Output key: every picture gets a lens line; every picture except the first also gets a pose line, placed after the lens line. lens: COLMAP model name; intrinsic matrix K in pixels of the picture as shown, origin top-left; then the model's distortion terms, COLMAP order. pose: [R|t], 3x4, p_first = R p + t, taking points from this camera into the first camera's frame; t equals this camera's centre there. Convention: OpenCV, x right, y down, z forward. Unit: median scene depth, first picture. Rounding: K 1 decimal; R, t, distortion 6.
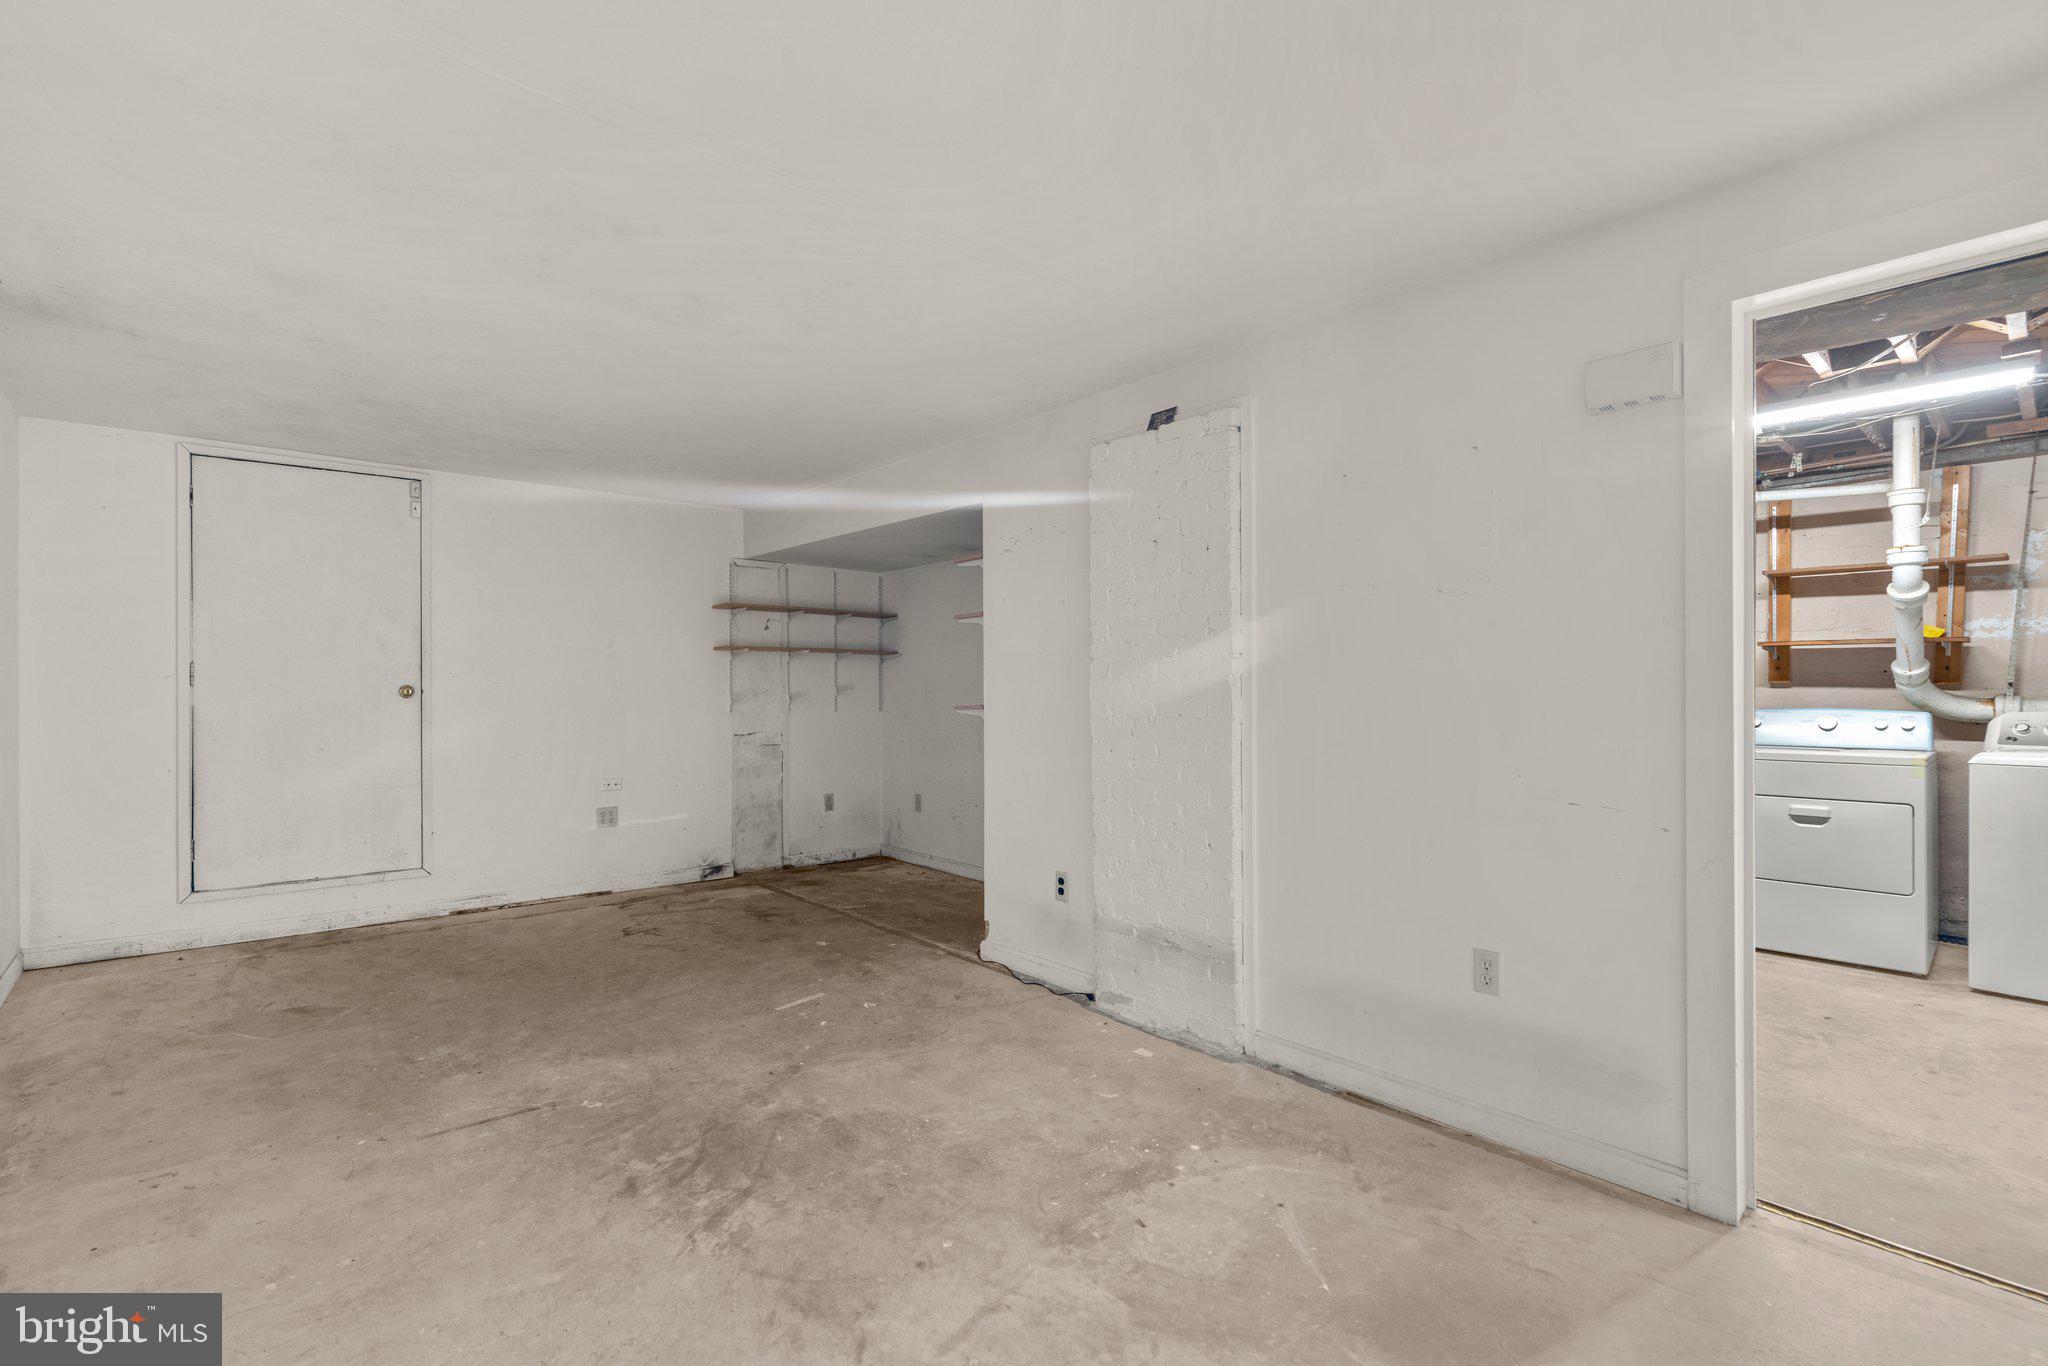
lens RADIAL K [[921.4, 0, 1025.7], [0, 921.4, 691.9], [0, 0, 1]] dist [-0.009801, 0.004438]
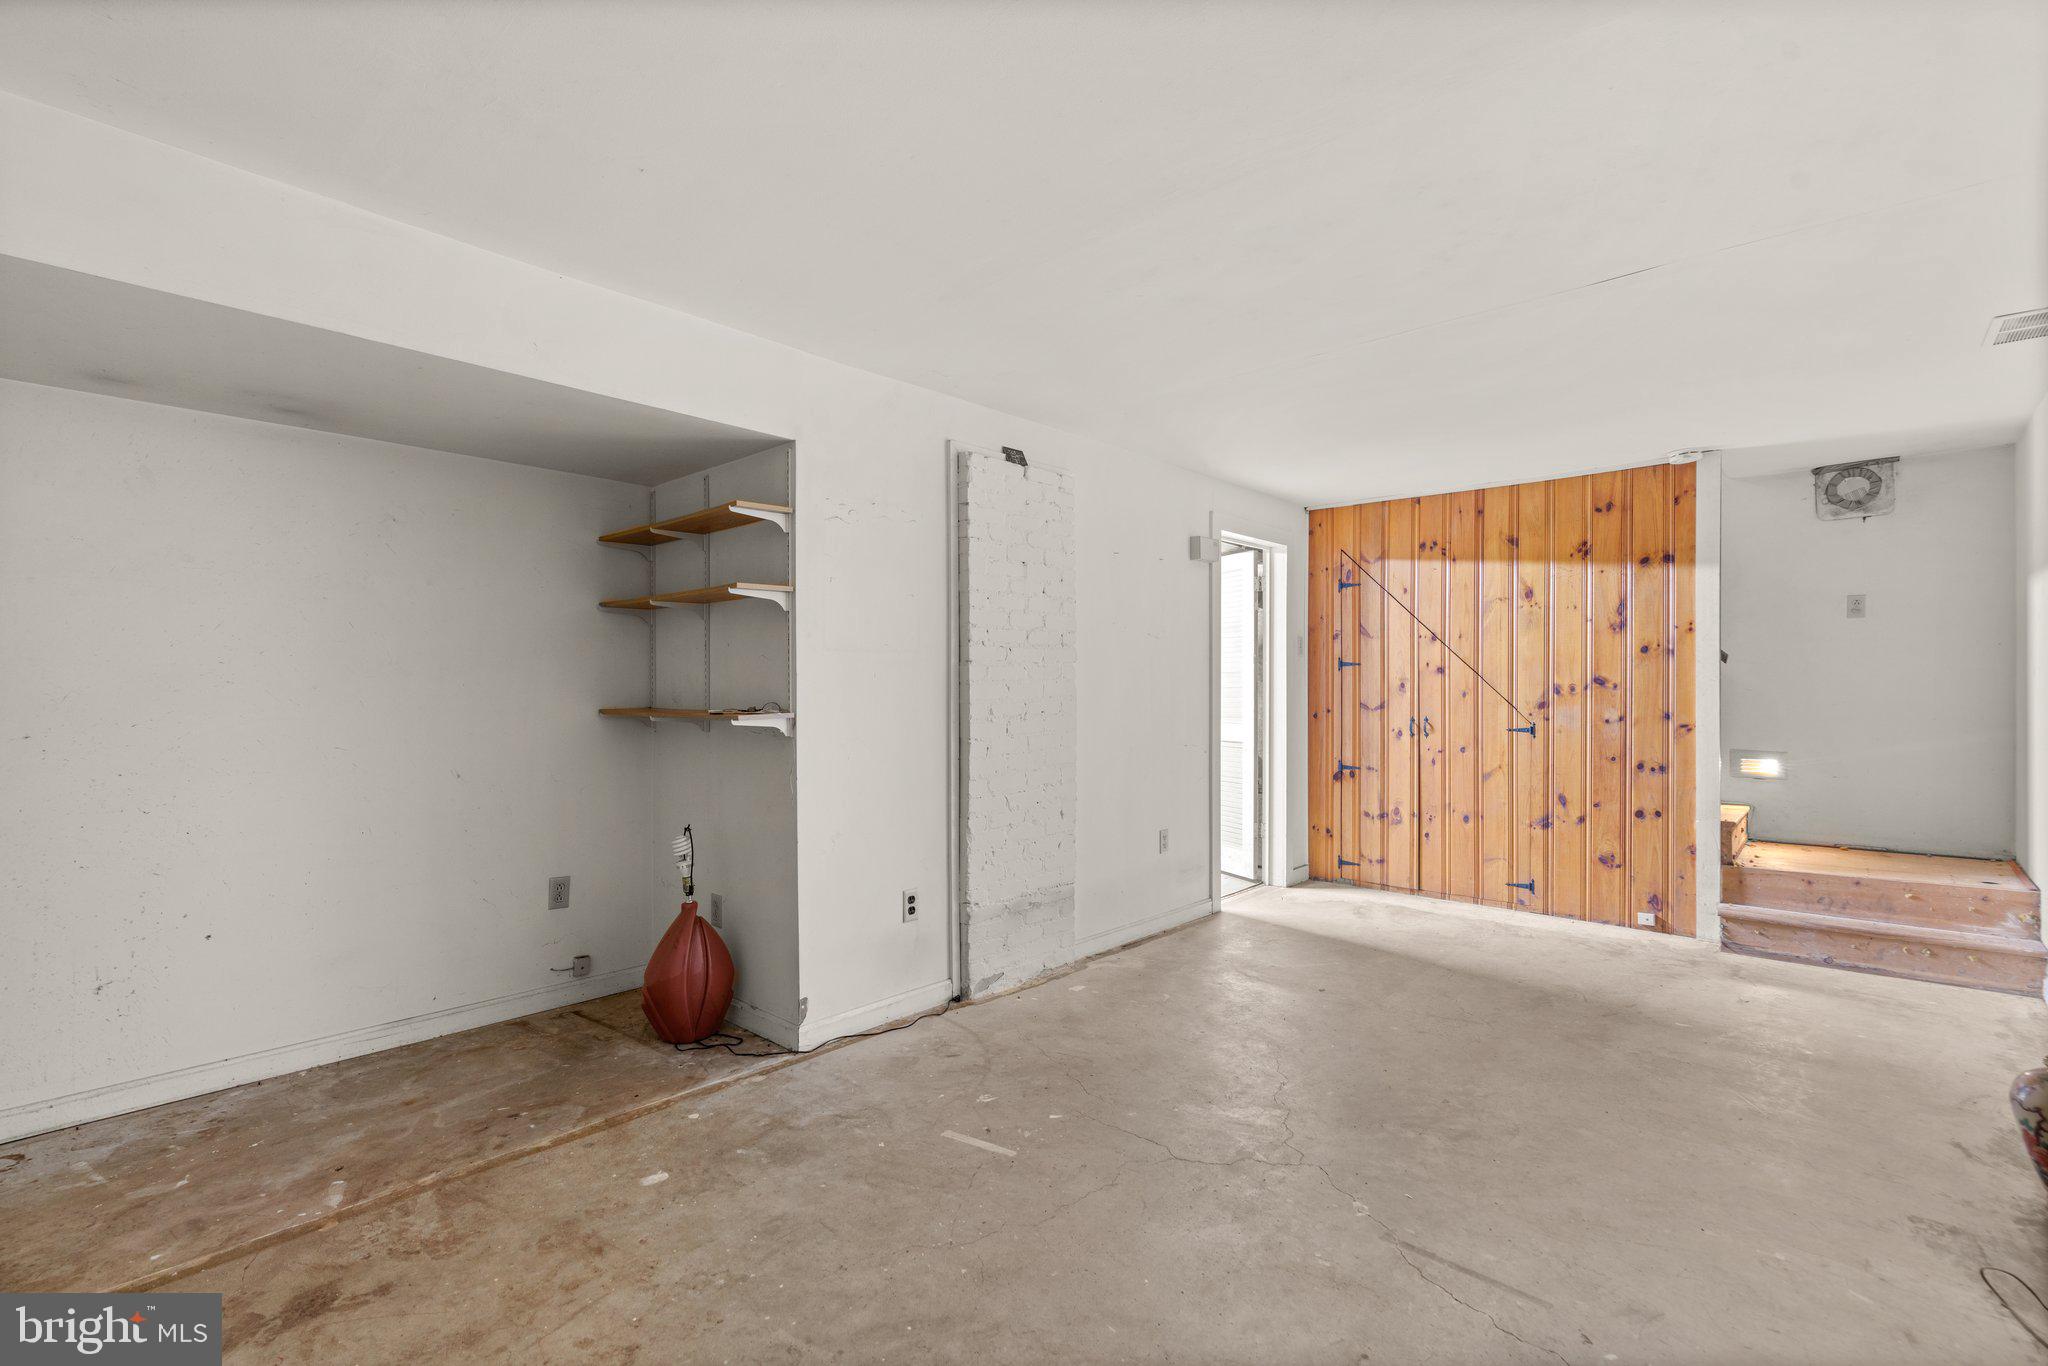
lens RADIAL K [[921.4, 0, 1025.3], [0, 921.4, 681.6], [0, 0, 1]] dist [-0.009801, 0.004438]
pose [[-0.108437, 0.007376, 0.994076, -0.913484], [0.001774, 0.999972, -0.007227, -0.005576], [-0.994102, 0.000980, -0.108447, 1.012469]]
